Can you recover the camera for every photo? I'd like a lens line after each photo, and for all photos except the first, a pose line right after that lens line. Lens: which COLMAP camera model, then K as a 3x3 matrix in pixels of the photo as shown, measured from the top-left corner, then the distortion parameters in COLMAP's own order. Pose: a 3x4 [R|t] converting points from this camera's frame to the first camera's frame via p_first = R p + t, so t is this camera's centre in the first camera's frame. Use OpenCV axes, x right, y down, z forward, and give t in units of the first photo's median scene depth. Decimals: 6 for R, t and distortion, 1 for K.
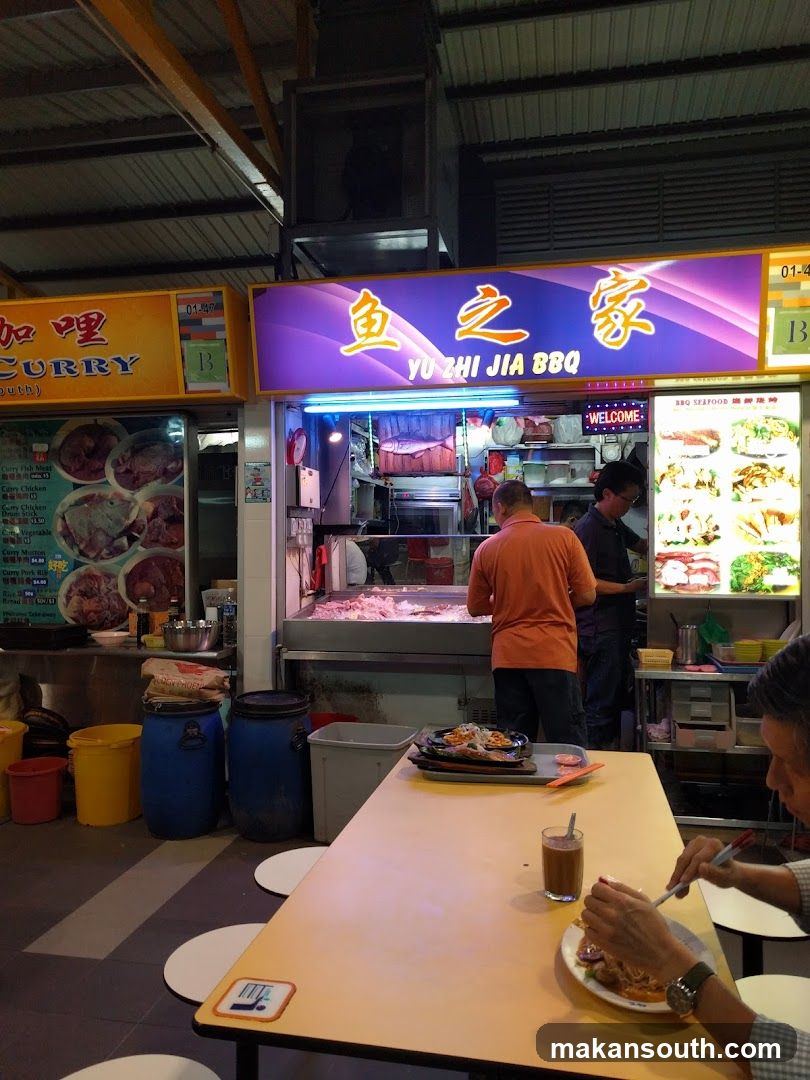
lens RADIAL K [[835.0, 0, 397.2], [0, 835.0, 535.3], [0, 0, 1]] dist [0.001629, -0.003064]
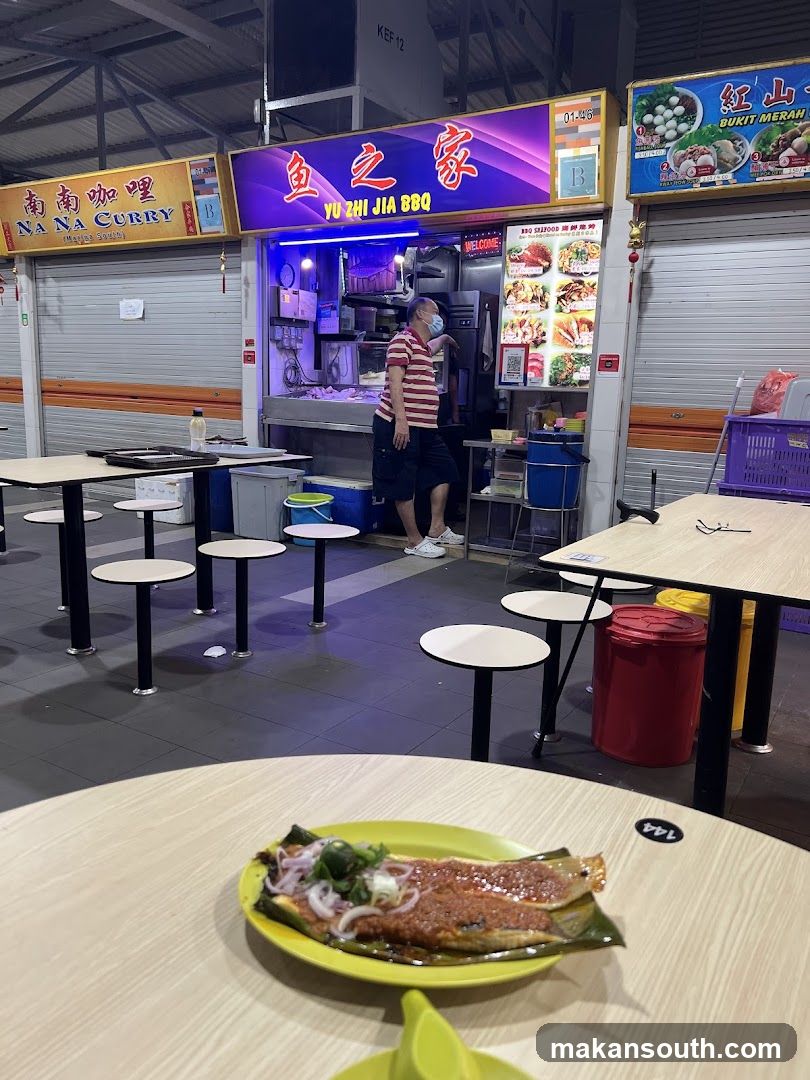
lens RADIAL K [[835.0, 0, 401.0], [0, 835.0, 542.6], [0, 0, 1]] dist [0.001629, -0.003064]
pose [[0.932897, 0.097627, -0.346658, 0.656991], [-0.024997, 0.977789, 0.208098, 0.042933], [0.359275, -0.185468, 0.914616, -0.303911]]
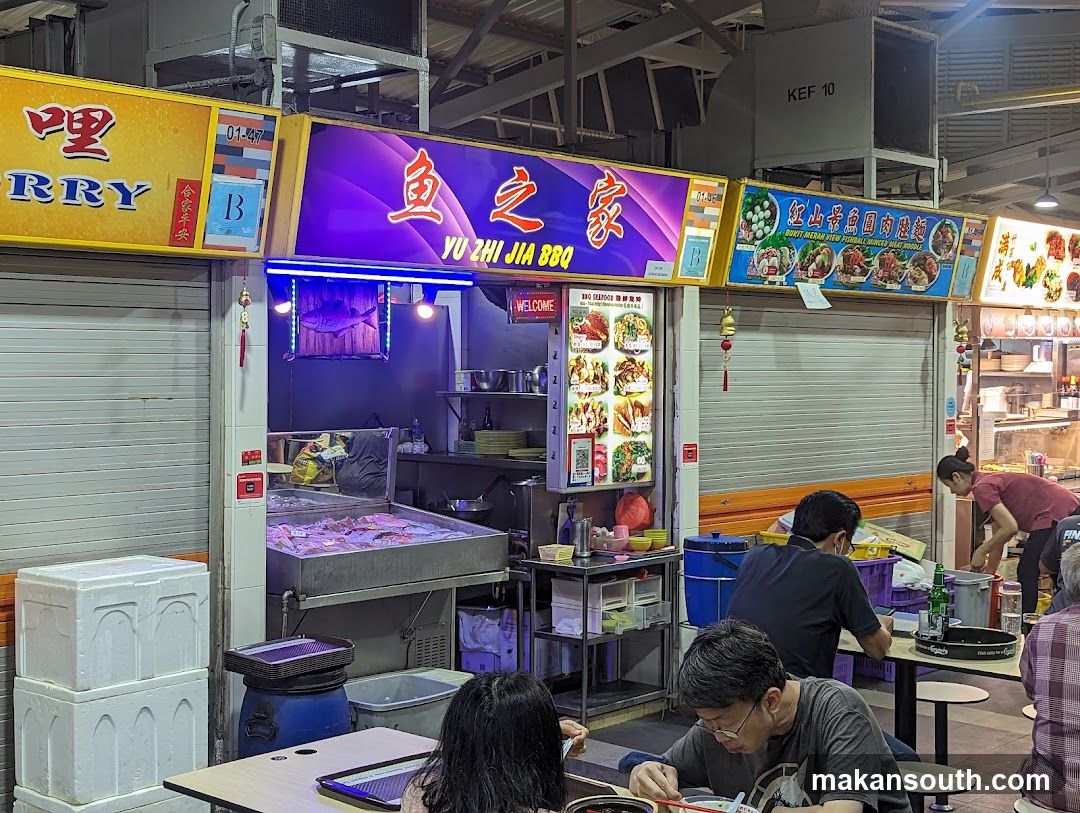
lens RADIAL K [[1516.0, 0, 539.9], [0, 1516.0, 403.8], [0, 0, 1]] dist [0.029704, 0.000000]
pose [[0.503294, -0.024485, 0.863768, -1.282597], [-0.020042, 0.998999, 0.039996, -0.103601], [-0.863883, -0.037442, 0.502299, 0.132910]]
